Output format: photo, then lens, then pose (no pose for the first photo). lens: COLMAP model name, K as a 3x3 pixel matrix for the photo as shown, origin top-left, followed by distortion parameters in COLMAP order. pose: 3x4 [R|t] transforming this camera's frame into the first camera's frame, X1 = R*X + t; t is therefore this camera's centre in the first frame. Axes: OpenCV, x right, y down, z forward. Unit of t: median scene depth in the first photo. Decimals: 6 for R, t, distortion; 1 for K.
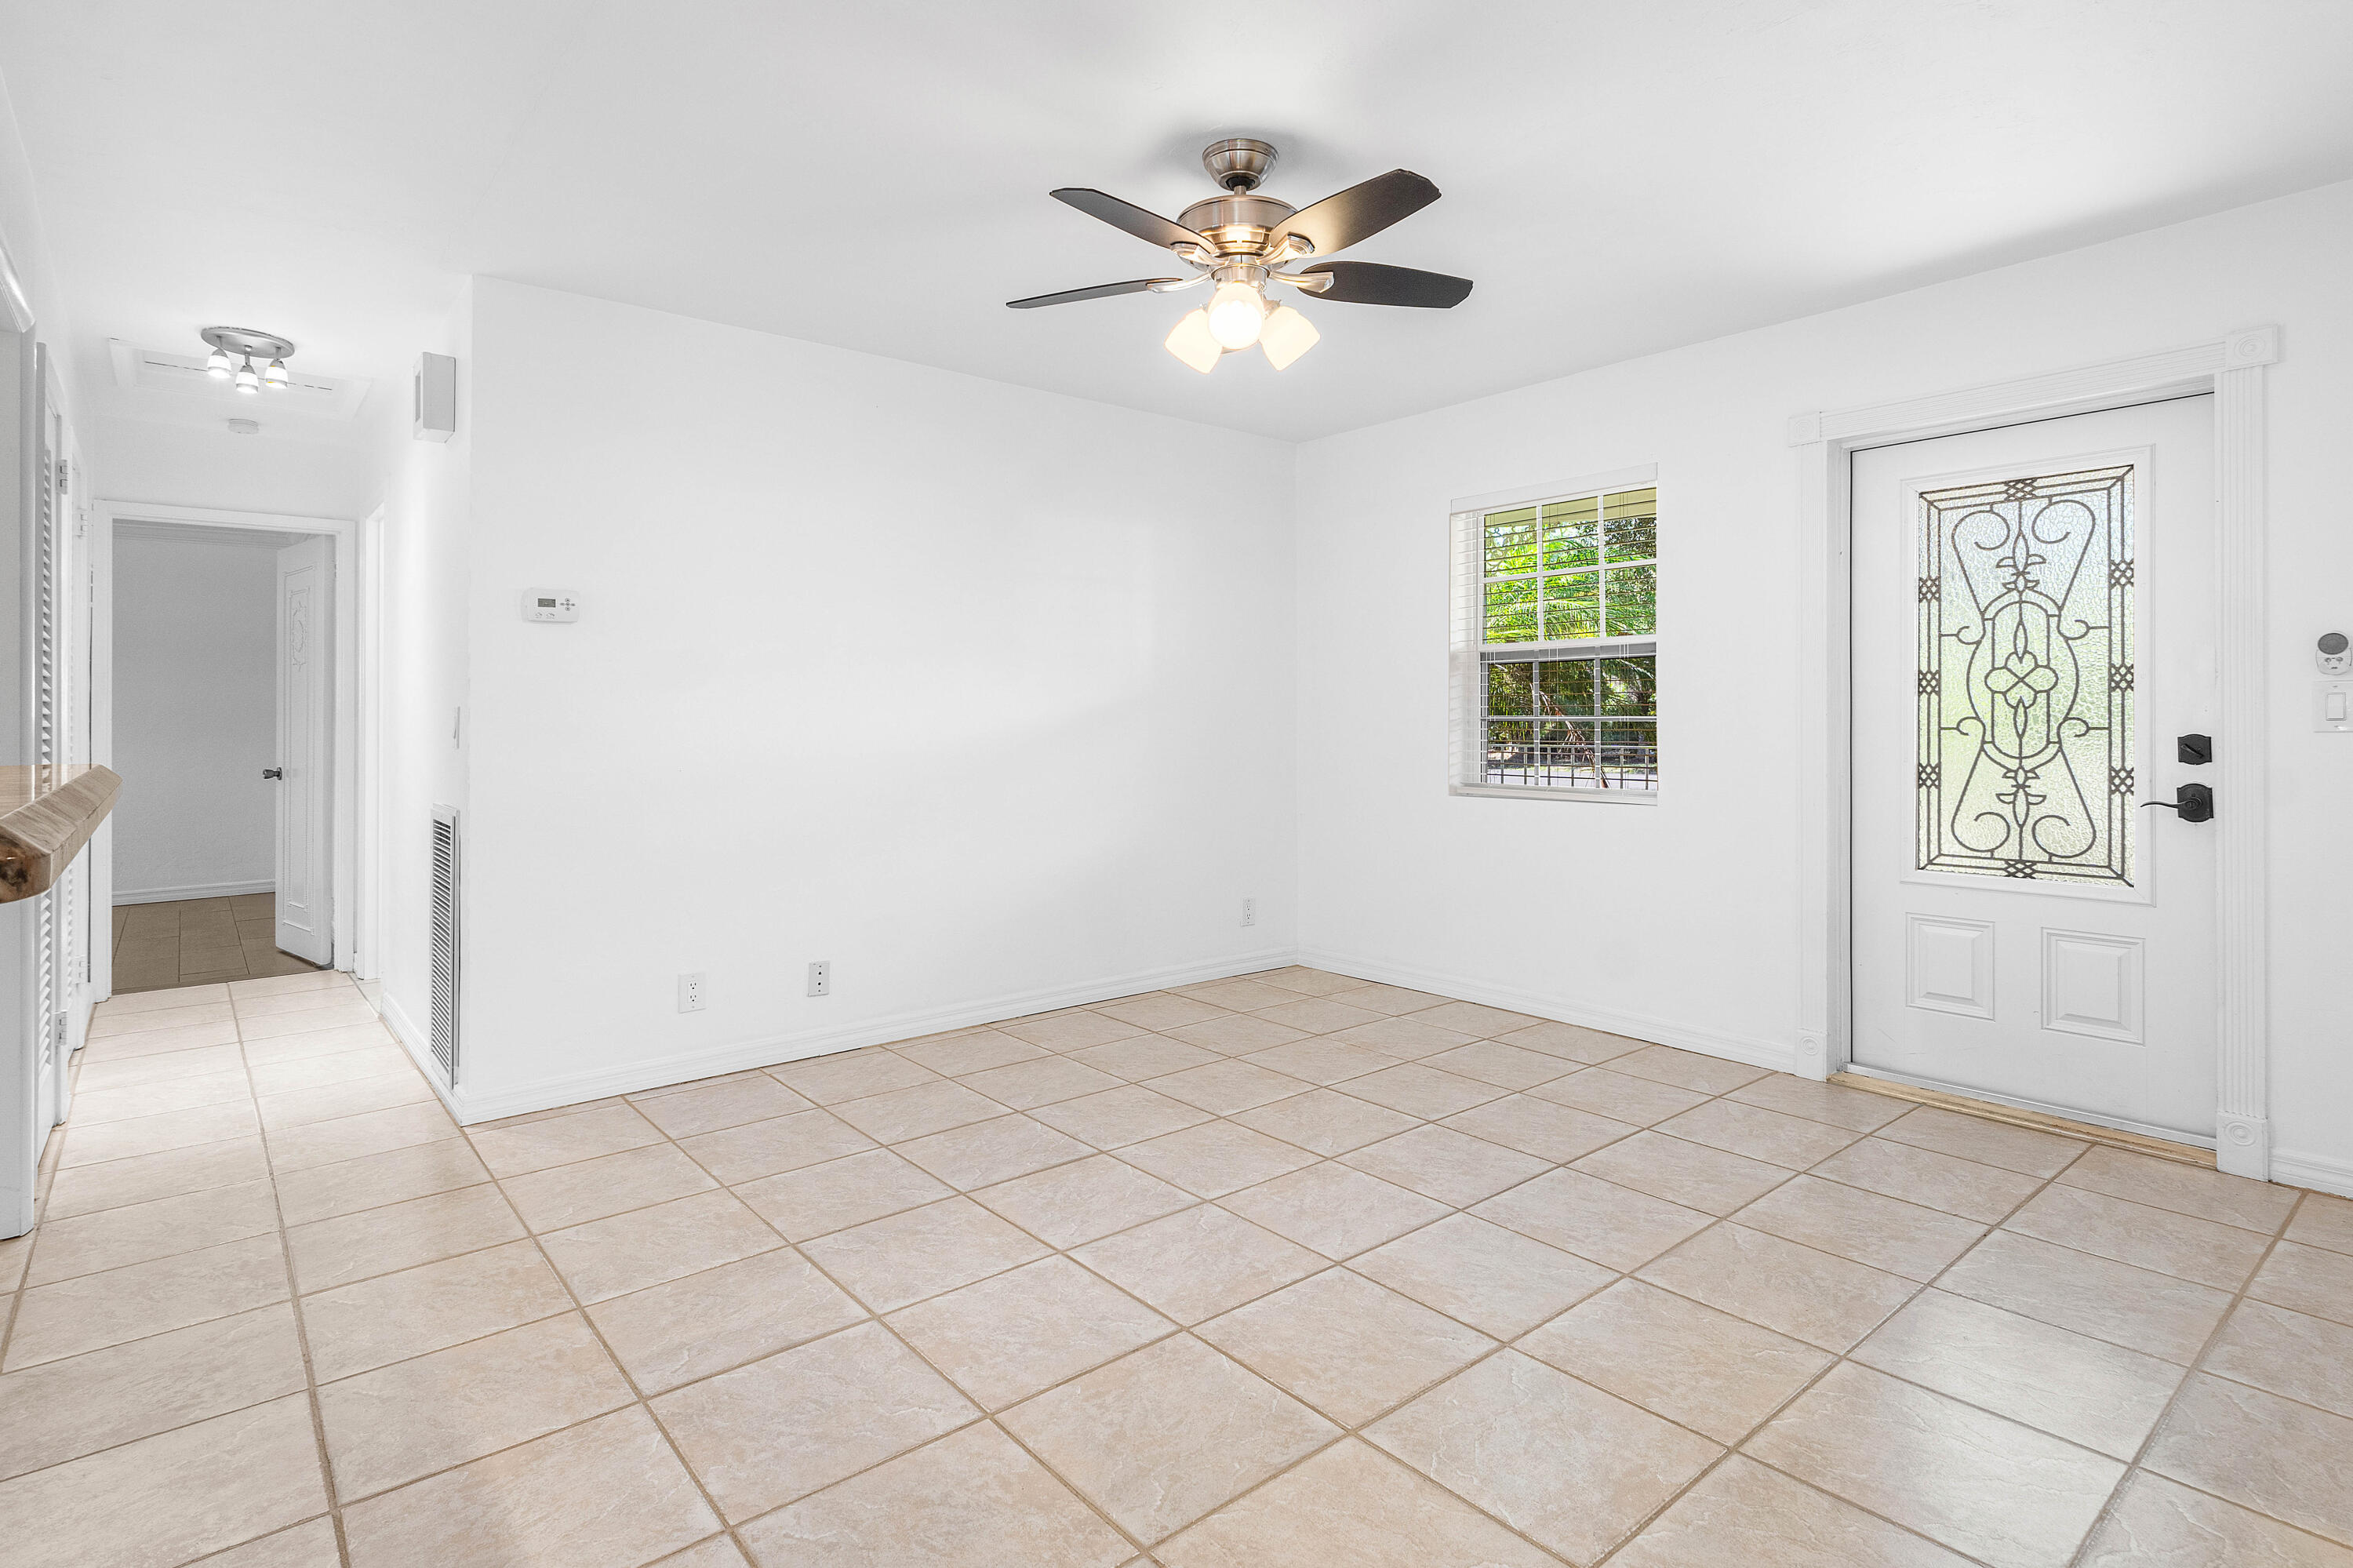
lens RADIAL K [[1182.1, 0, 1229.3], [0, 1182.1, 708.0], [0, 0, 1]] dist [0.008829, -0.002099]
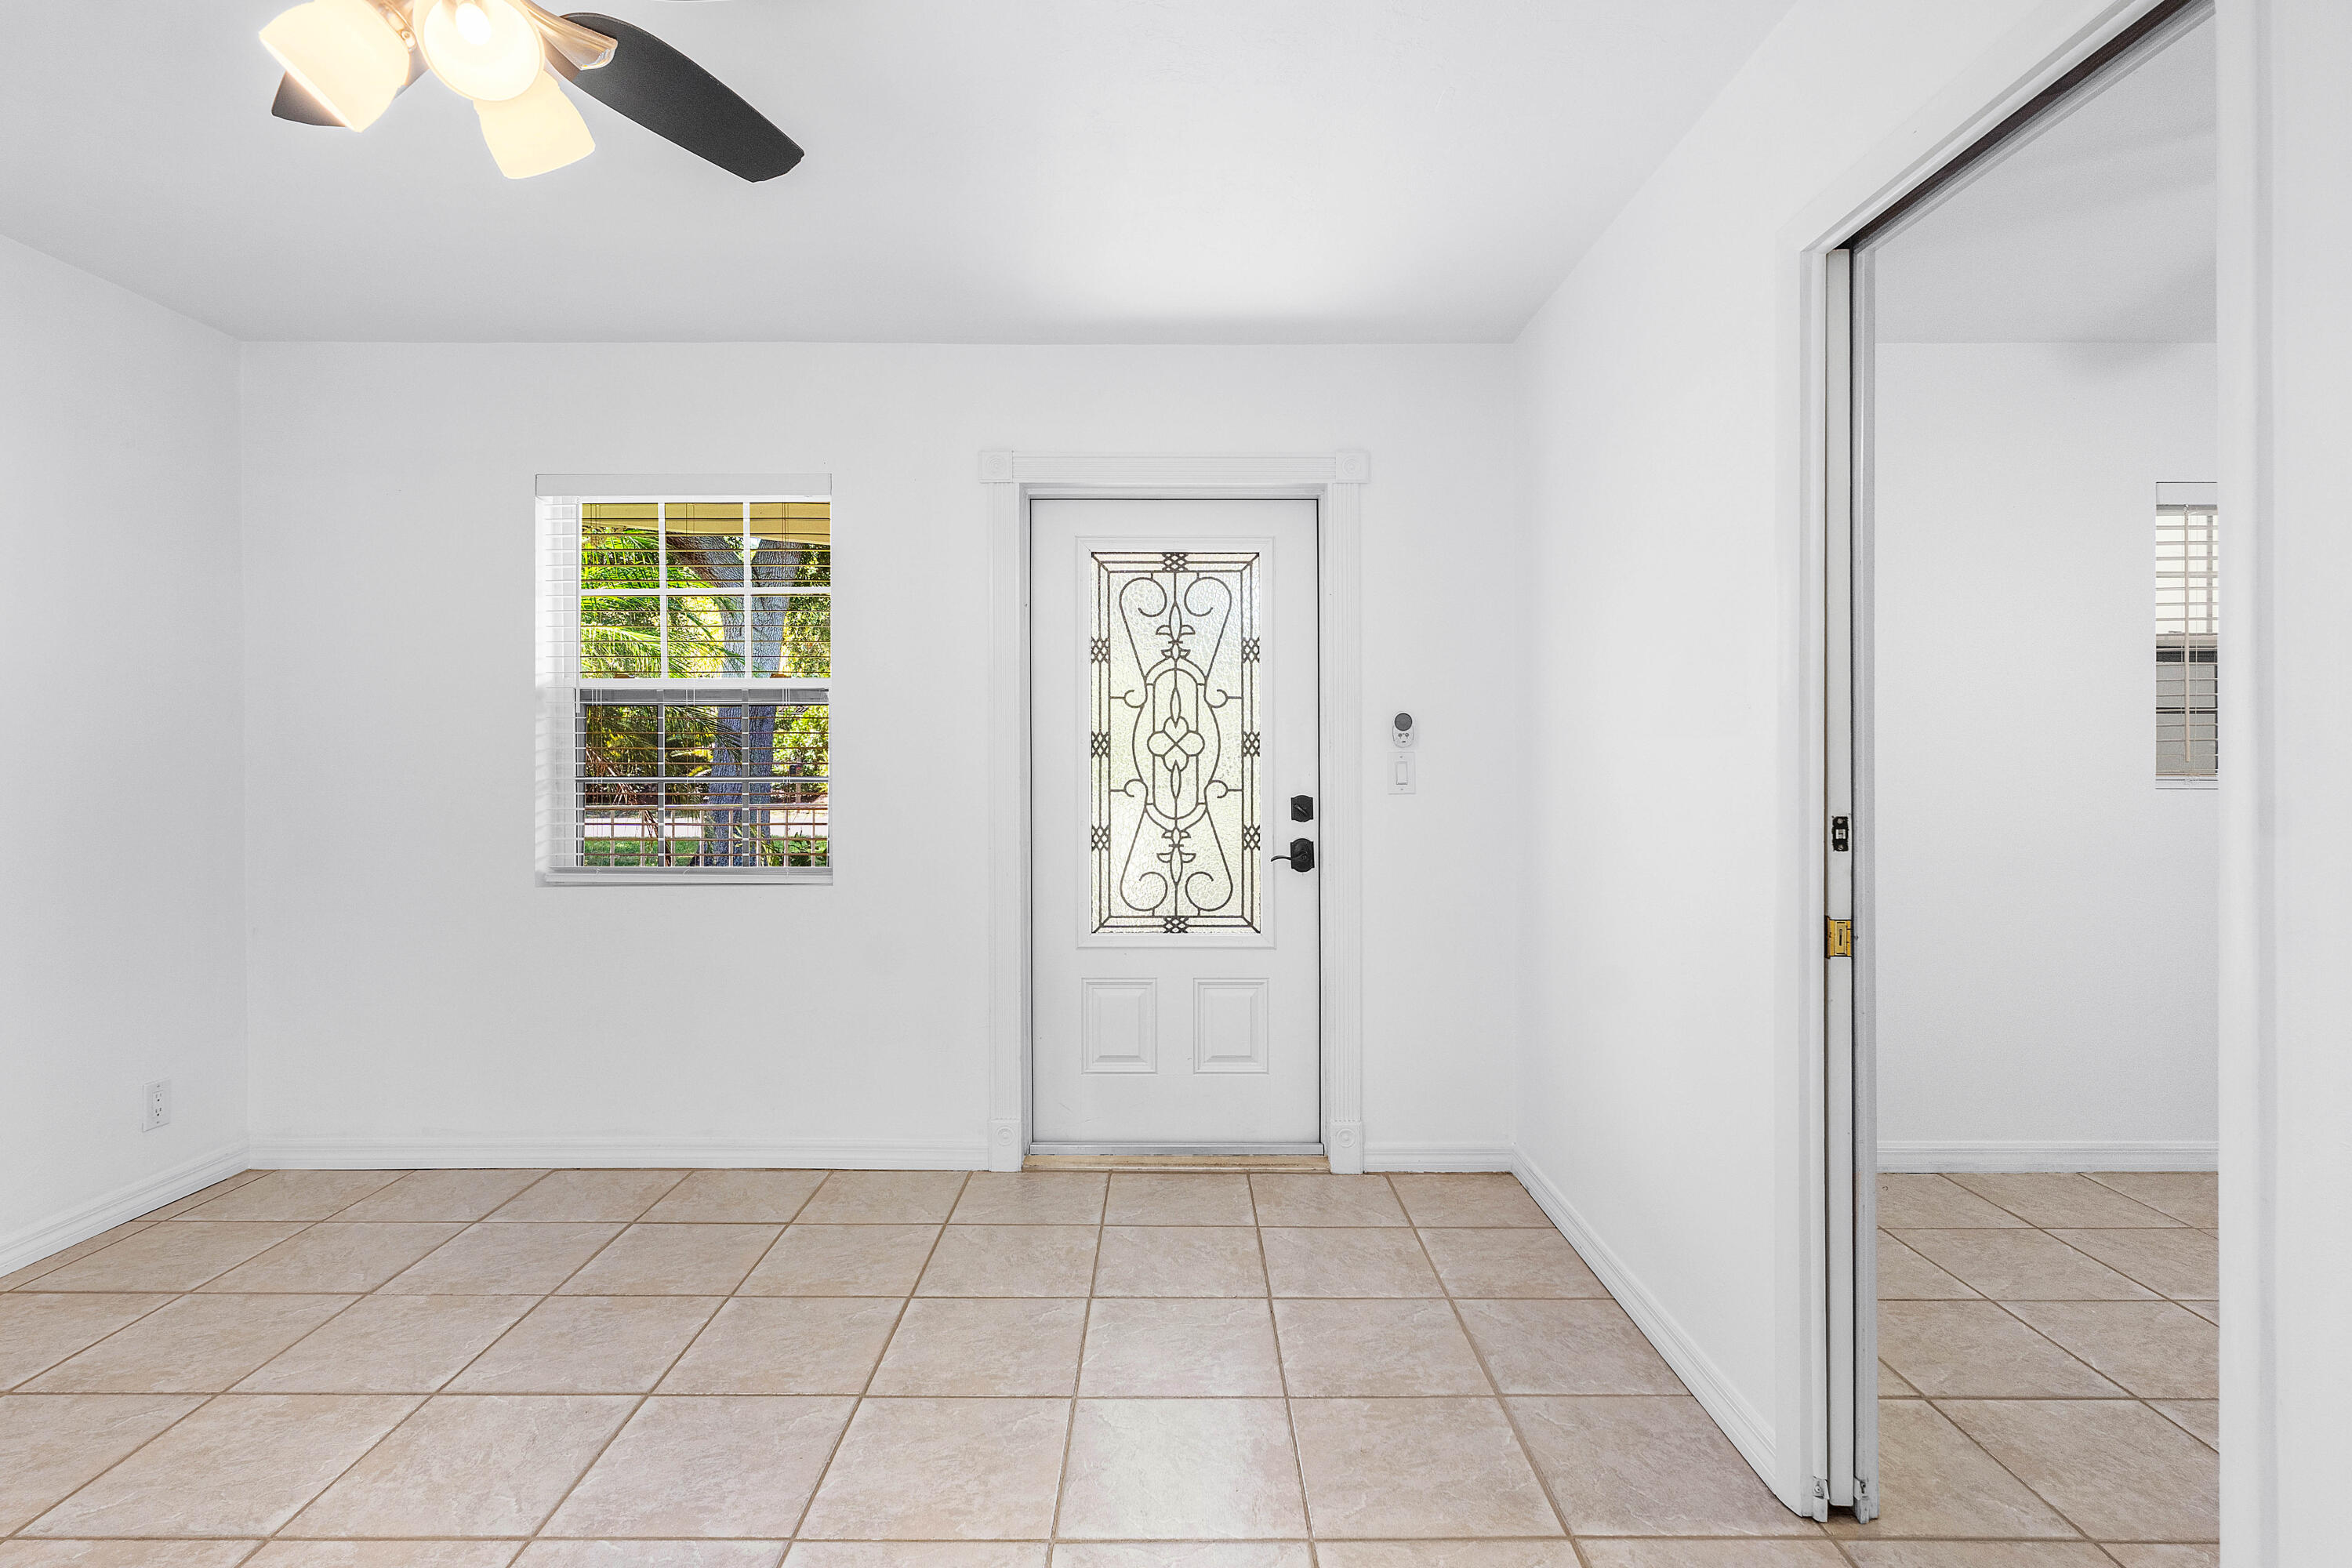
lens RADIAL K [[1181.6, 0, 1130.8], [0, 1181.6, 769.4], [0, 0, 1]] dist [0.008829, -0.002099]
pose [[0.675250, -0.003335, 0.737581, -0.130181], [-0.012656, 0.999790, 0.016107, -0.017789], [-0.737480, -0.020211, 0.675066, 0.326963]]
